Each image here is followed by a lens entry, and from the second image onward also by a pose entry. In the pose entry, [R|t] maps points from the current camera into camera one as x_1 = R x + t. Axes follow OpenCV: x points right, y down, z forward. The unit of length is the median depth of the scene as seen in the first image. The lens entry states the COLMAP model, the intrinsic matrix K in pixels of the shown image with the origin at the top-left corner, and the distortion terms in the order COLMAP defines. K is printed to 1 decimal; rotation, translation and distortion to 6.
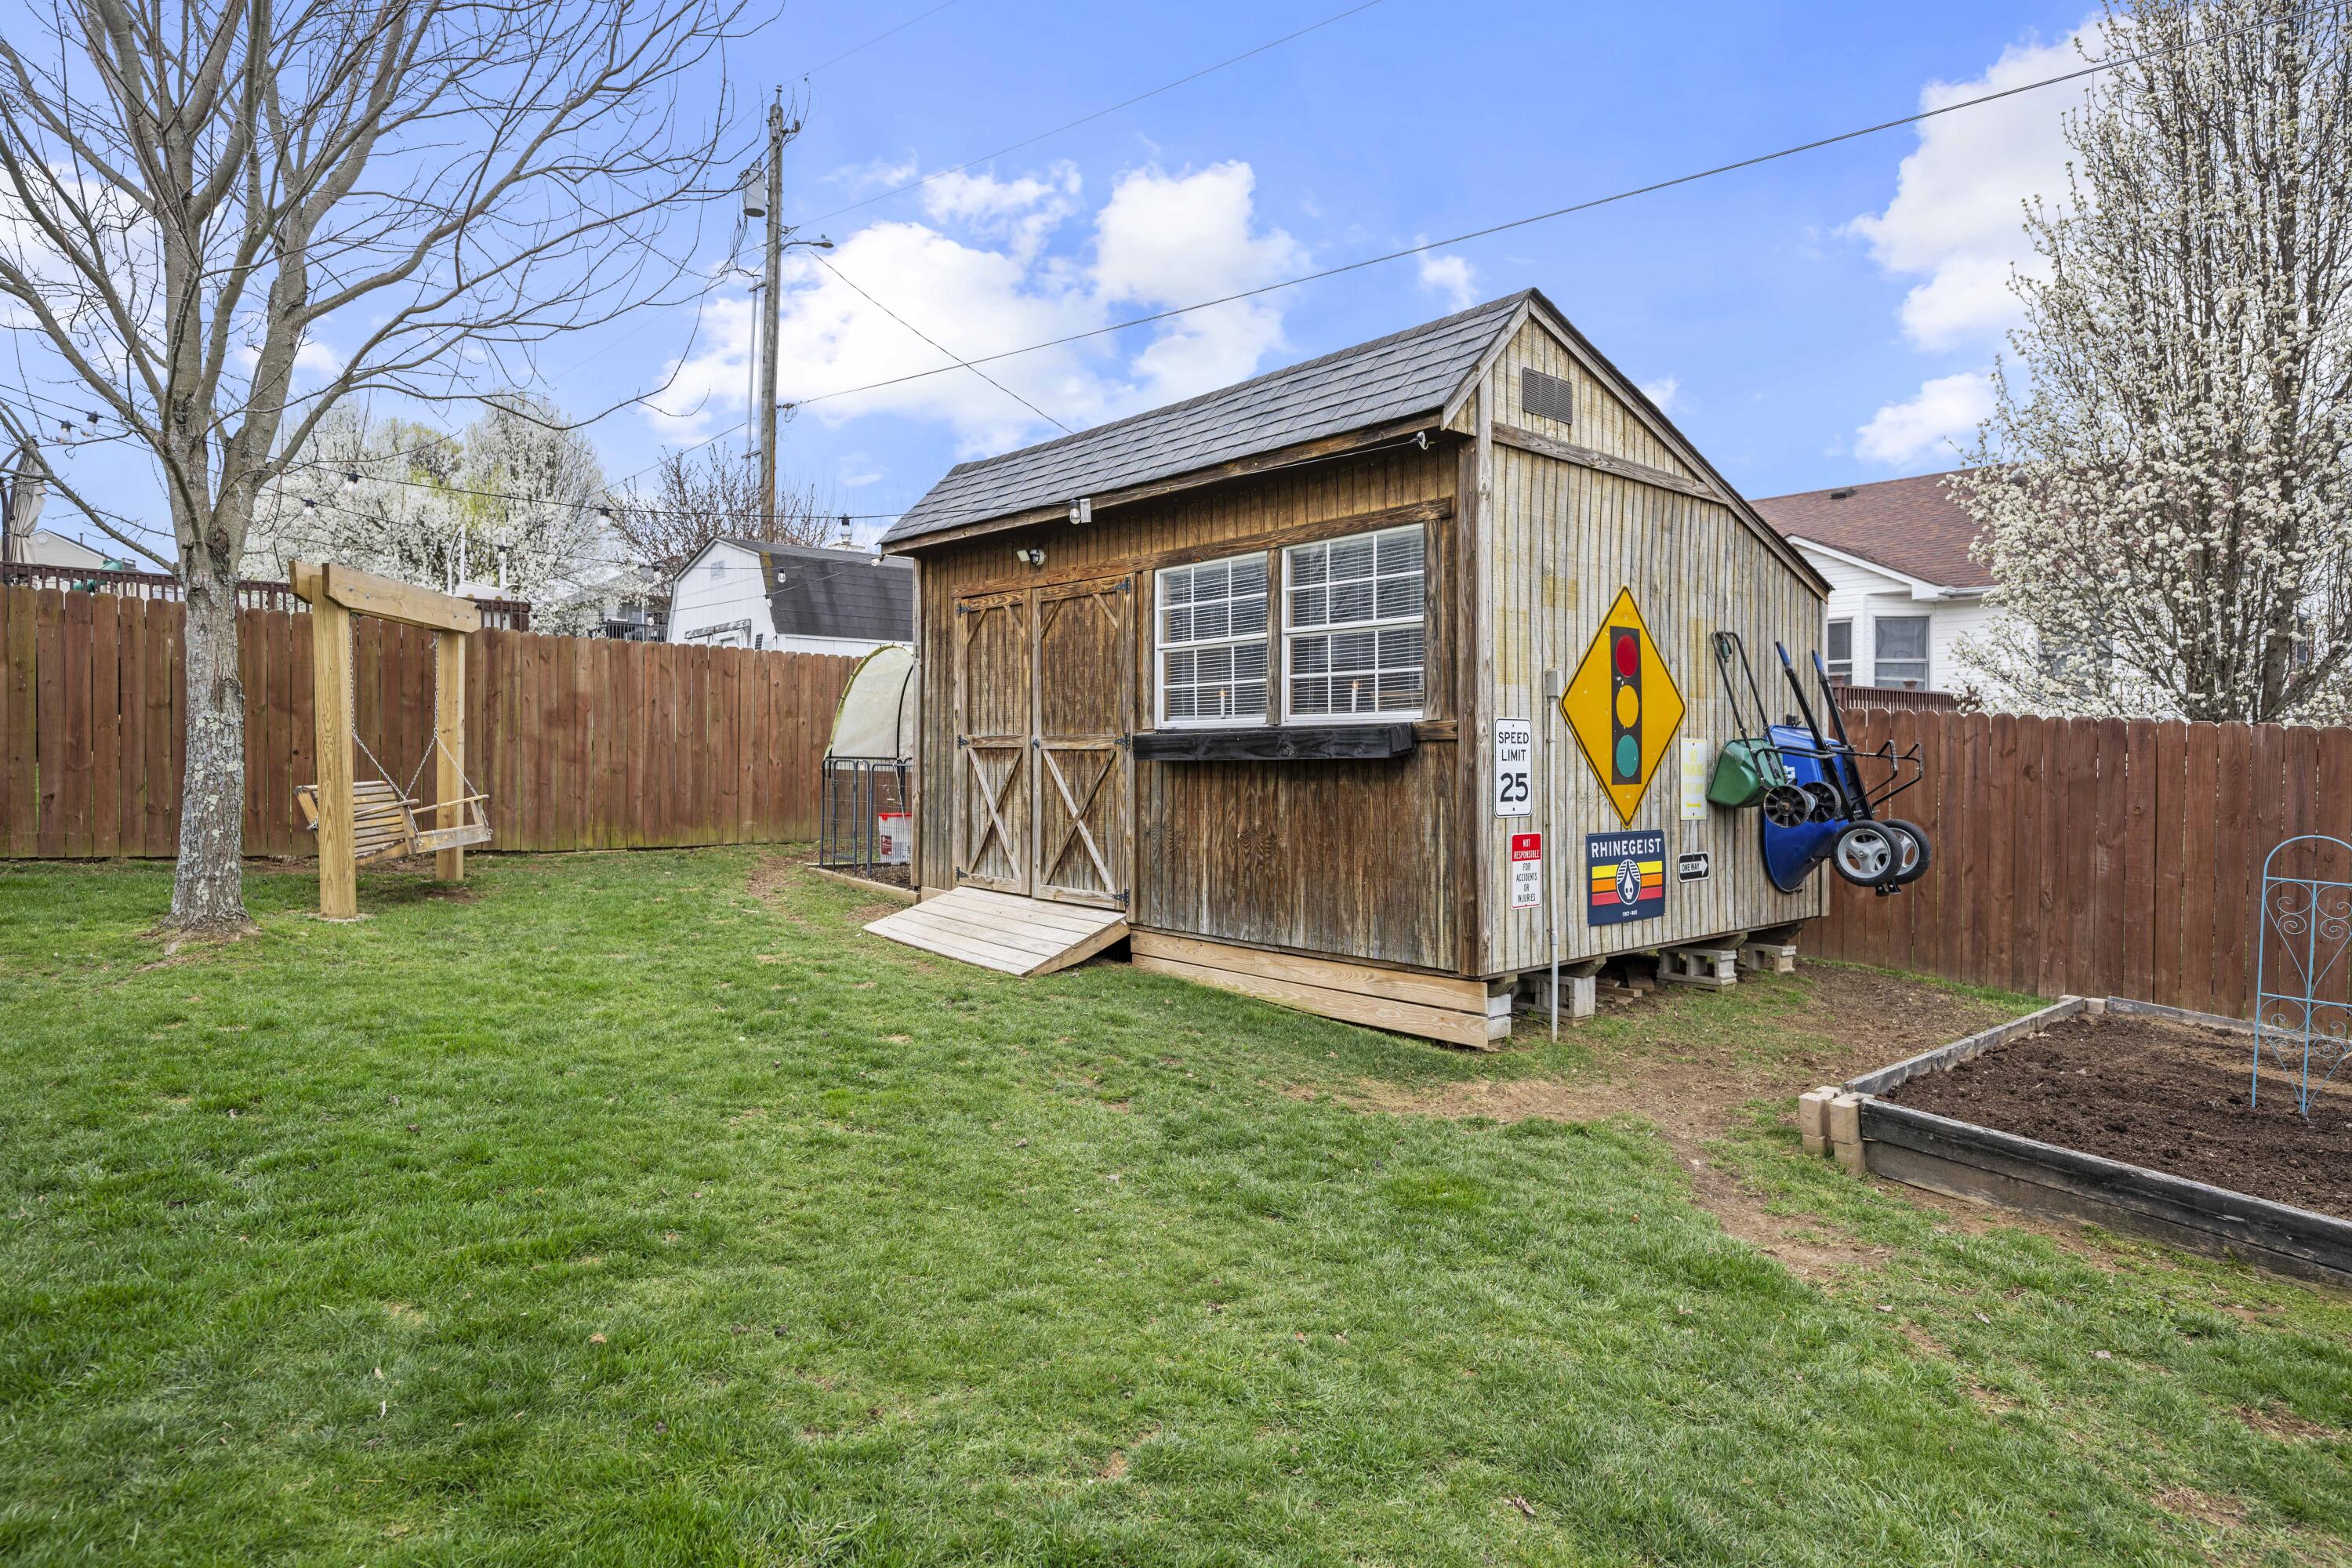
lens RADIAL K [[1274.1, 0, 1115.7], [0, 1274.1, 743.6], [0, 0, 1]] dist [-0.001346, -0.000512]
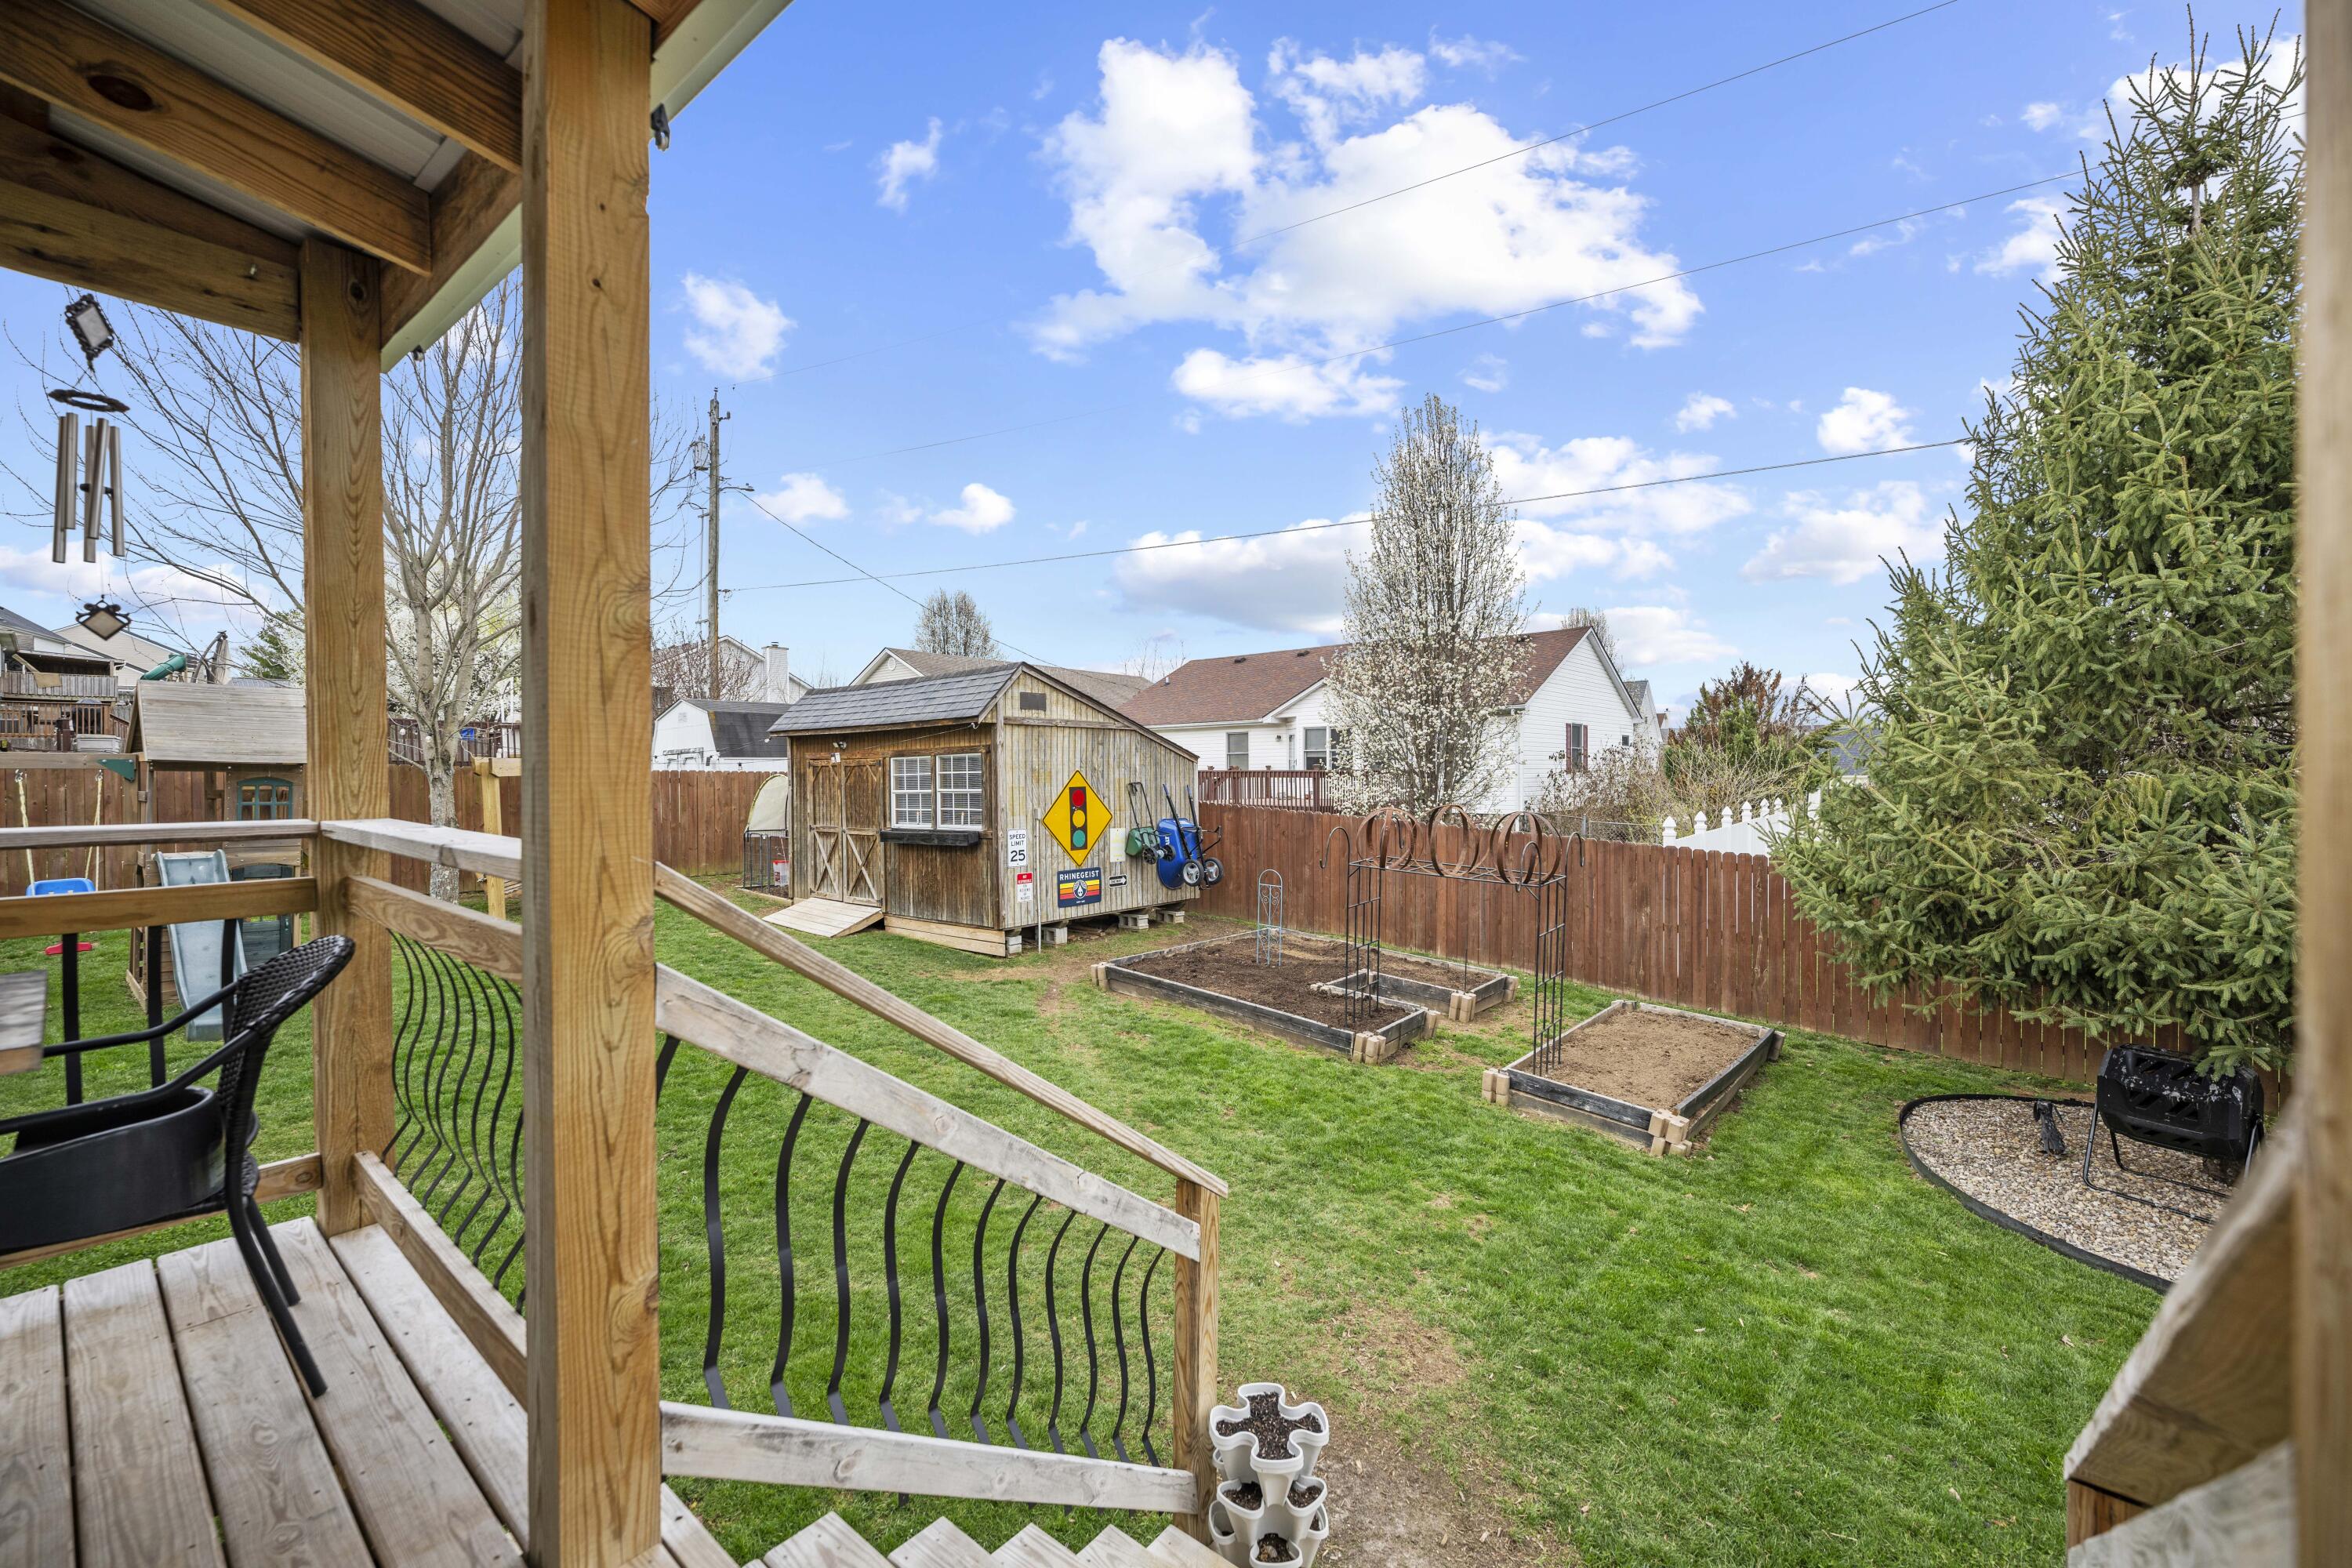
lens RADIAL K [[956.8, 0, 1164.3], [0, 956.8, 784.0], [0, 0, 1]] dist [-0.000840, 0.000066]
pose [[0.985942, -0.013599, 0.166535, 0.245216], [0.011066, 0.999809, 0.016128, -0.119798], [-0.166722, -0.014058, 0.985904, -0.829619]]
